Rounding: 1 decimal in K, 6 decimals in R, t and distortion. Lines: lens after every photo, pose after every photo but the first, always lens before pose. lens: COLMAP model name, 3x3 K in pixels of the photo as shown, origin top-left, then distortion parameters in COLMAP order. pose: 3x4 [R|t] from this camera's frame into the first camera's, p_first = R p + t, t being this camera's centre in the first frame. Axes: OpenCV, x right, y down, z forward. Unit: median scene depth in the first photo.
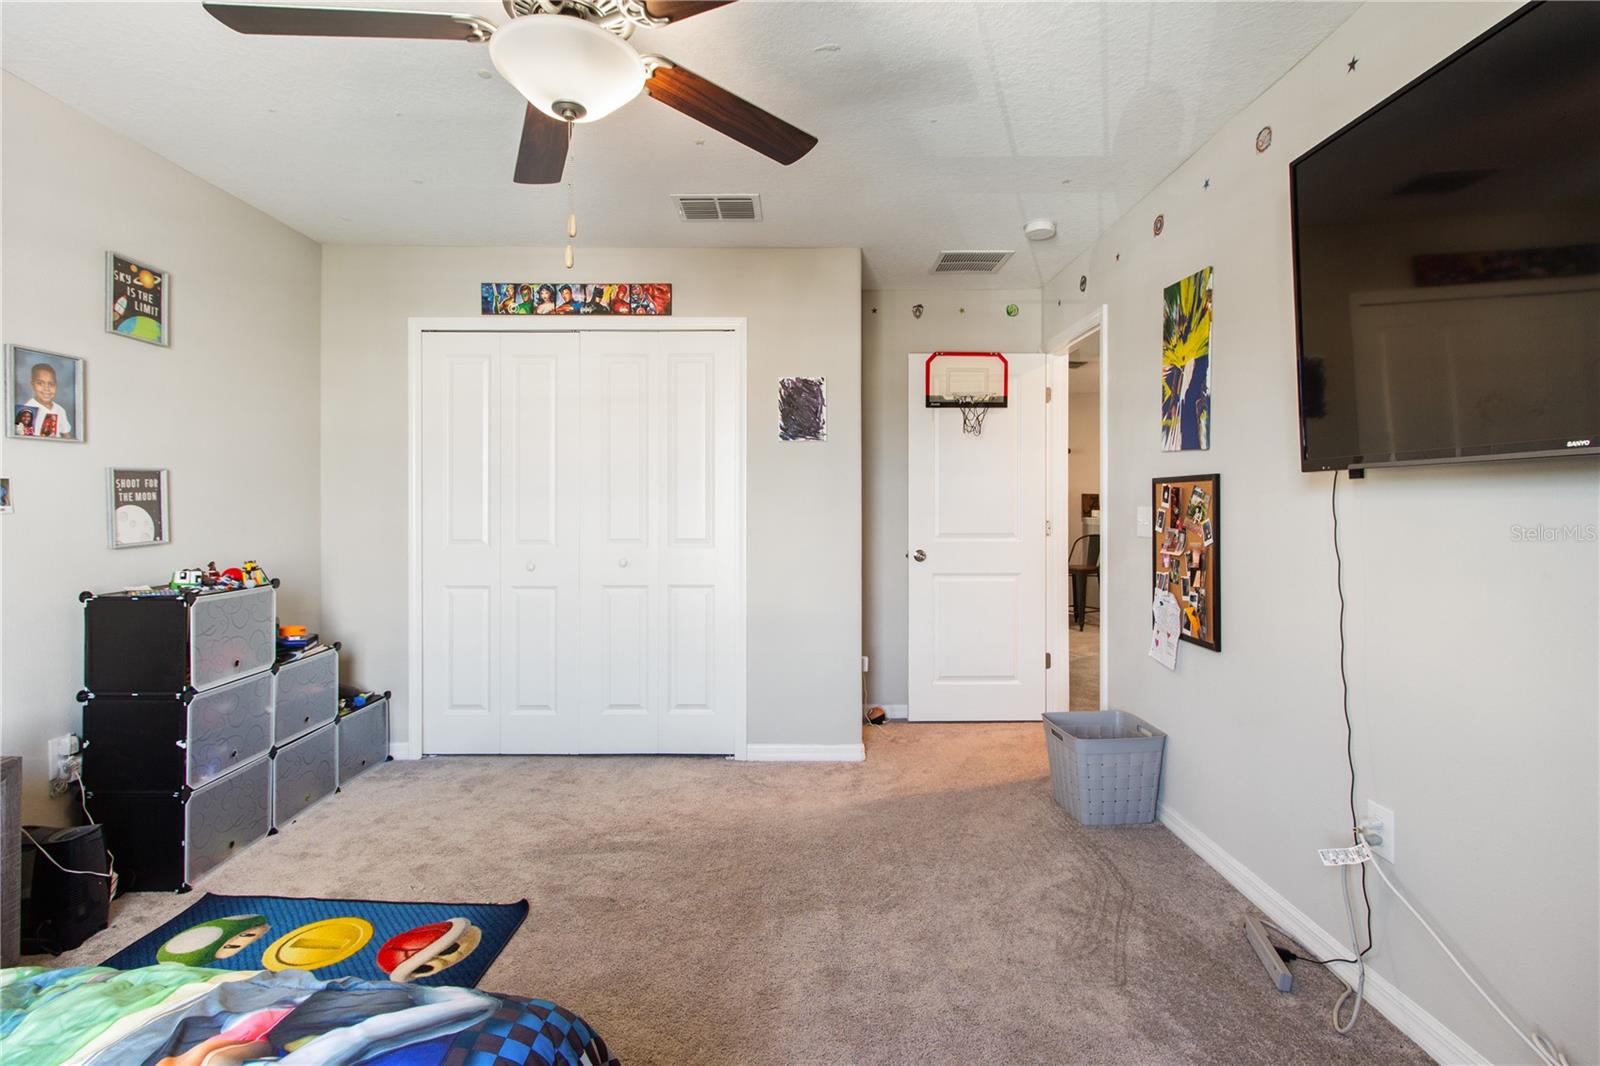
lens RADIAL K [[746.9, 0, 803.2], [0, 746.9, 528.2], [0, 0, 1]] dist [0.000191, 0.000727]
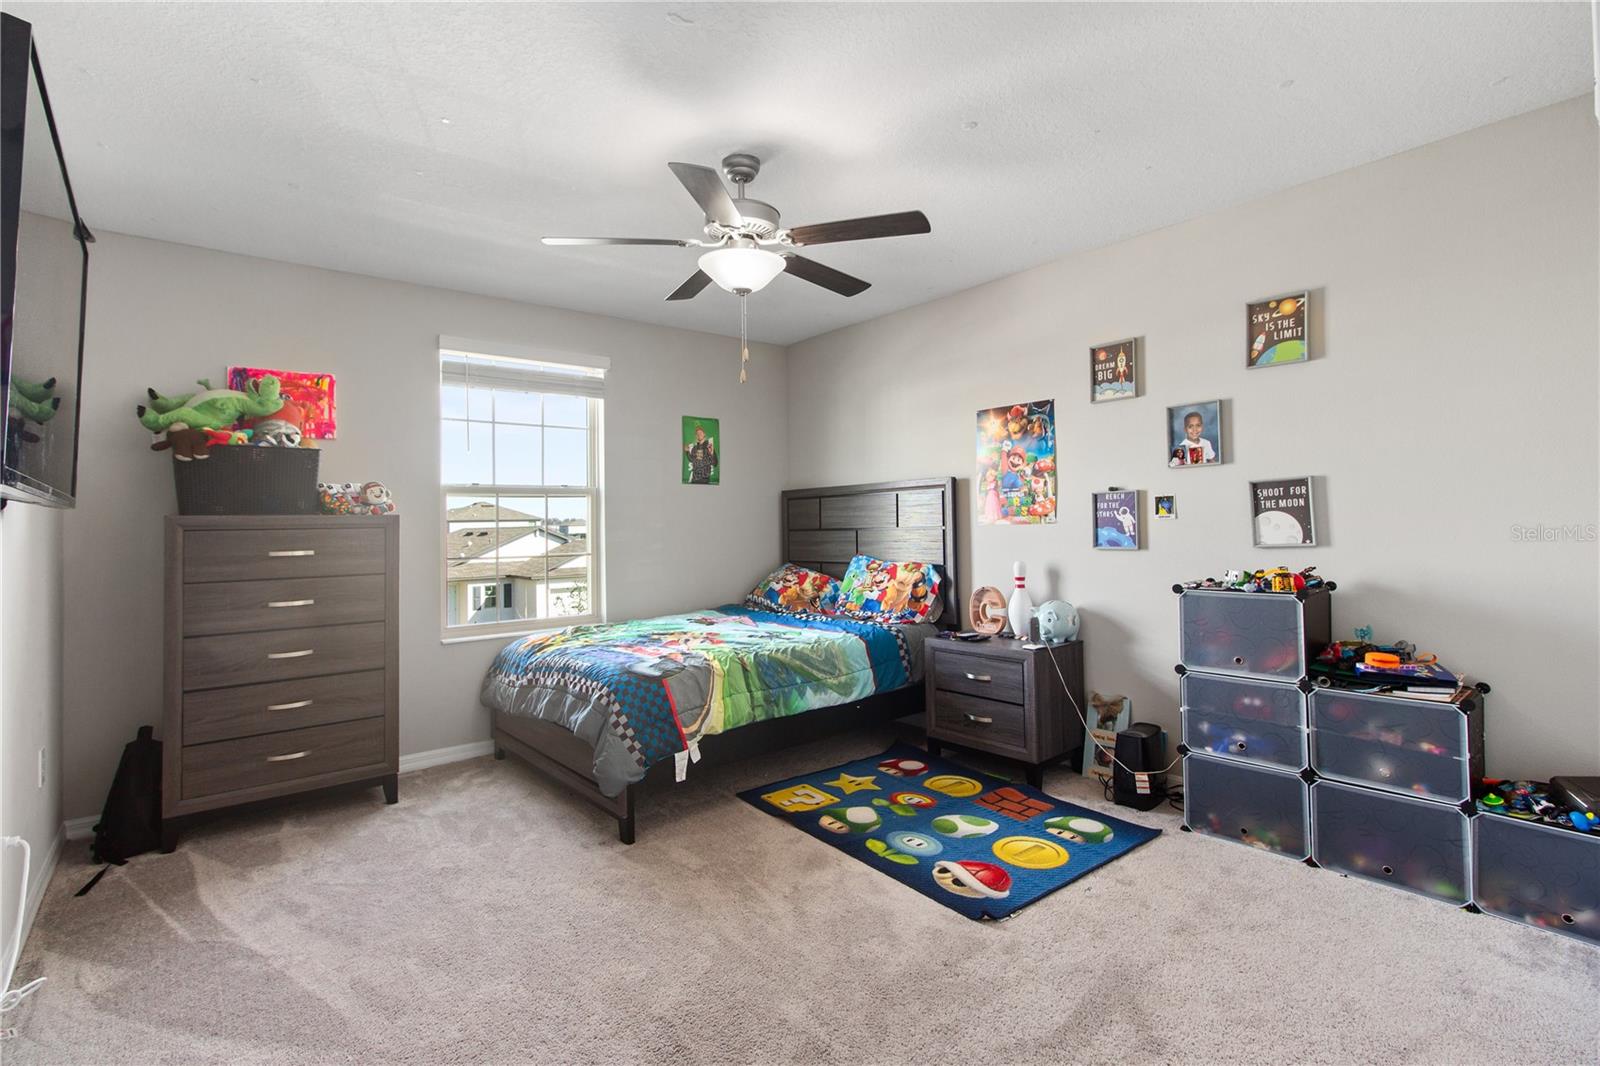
lens RADIAL K [[746.9, 0, 804.9], [0, 746.9, 528.3], [0, 0, 1]] dist [0.000191, 0.000727]
pose [[-0.771940, 0.011109, -0.635598, 0.392429], [-0.005921, 0.999678, 0.024663, -0.028827], [0.635668, 0.022801, -0.771626, 1.445057]]
